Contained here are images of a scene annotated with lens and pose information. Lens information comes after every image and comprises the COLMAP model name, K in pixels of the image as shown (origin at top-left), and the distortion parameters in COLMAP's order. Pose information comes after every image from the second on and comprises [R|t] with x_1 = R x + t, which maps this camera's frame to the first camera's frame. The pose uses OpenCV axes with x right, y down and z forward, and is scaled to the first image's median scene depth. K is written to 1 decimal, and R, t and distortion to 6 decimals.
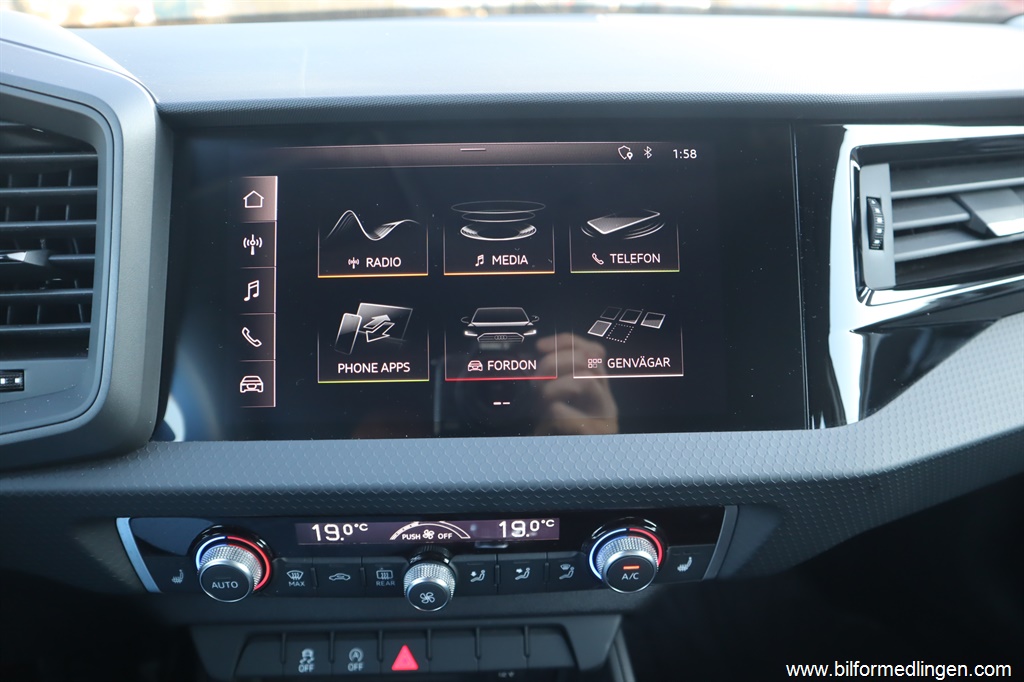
lens RADIAL K [[714.3, 0, 513.0], [0, 714.3, 348.5], [0, 0, 1]] dist [-0.110216, 0.067759]
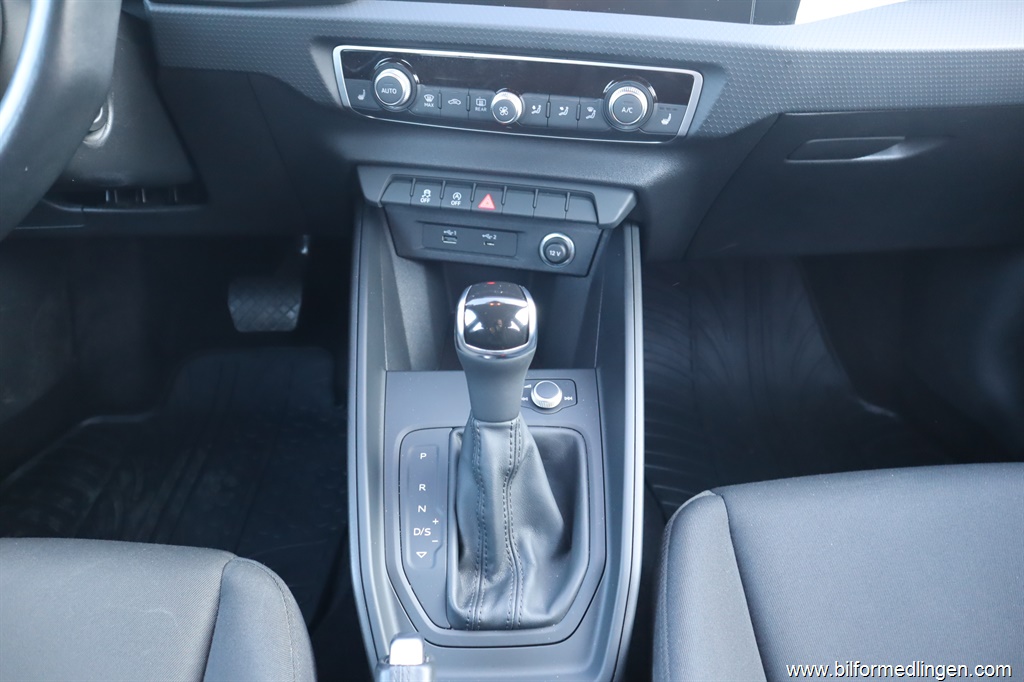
lens RADIAL K [[714.3, 0, 509.5], [0, 714.3, 336.9], [0, 0, 1]] dist [-0.110216, 0.067759]
pose [[0.972117, 0.151059, -0.179358, 0.262865], [-0.130112, 0.983795, 0.123365, 0.646470], [0.195087, -0.096588, 0.976018, -0.658472]]
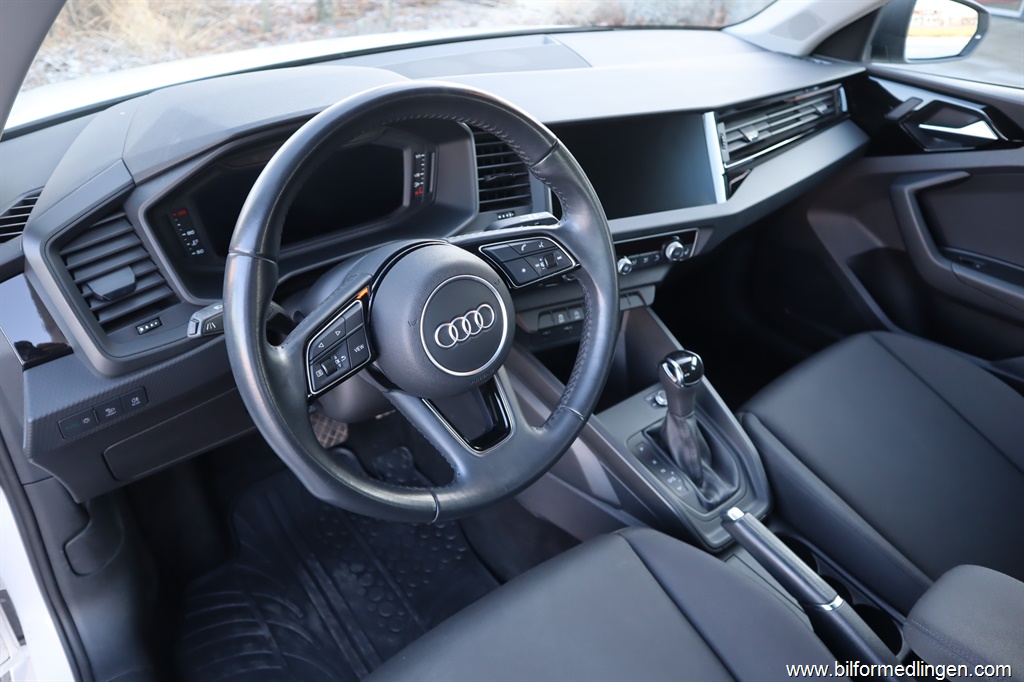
lens RADIAL K [[714.3, 0, 517.6], [0, 714.3, 343.7], [0, 0, 1]] dist [-0.110216, 0.067759]
pose [[0.922213, -0.183551, 0.340342, -1.700803], [0.143409, 0.979740, 0.139797, 0.156804], [-0.359107, -0.080114, 0.929852, -1.843801]]
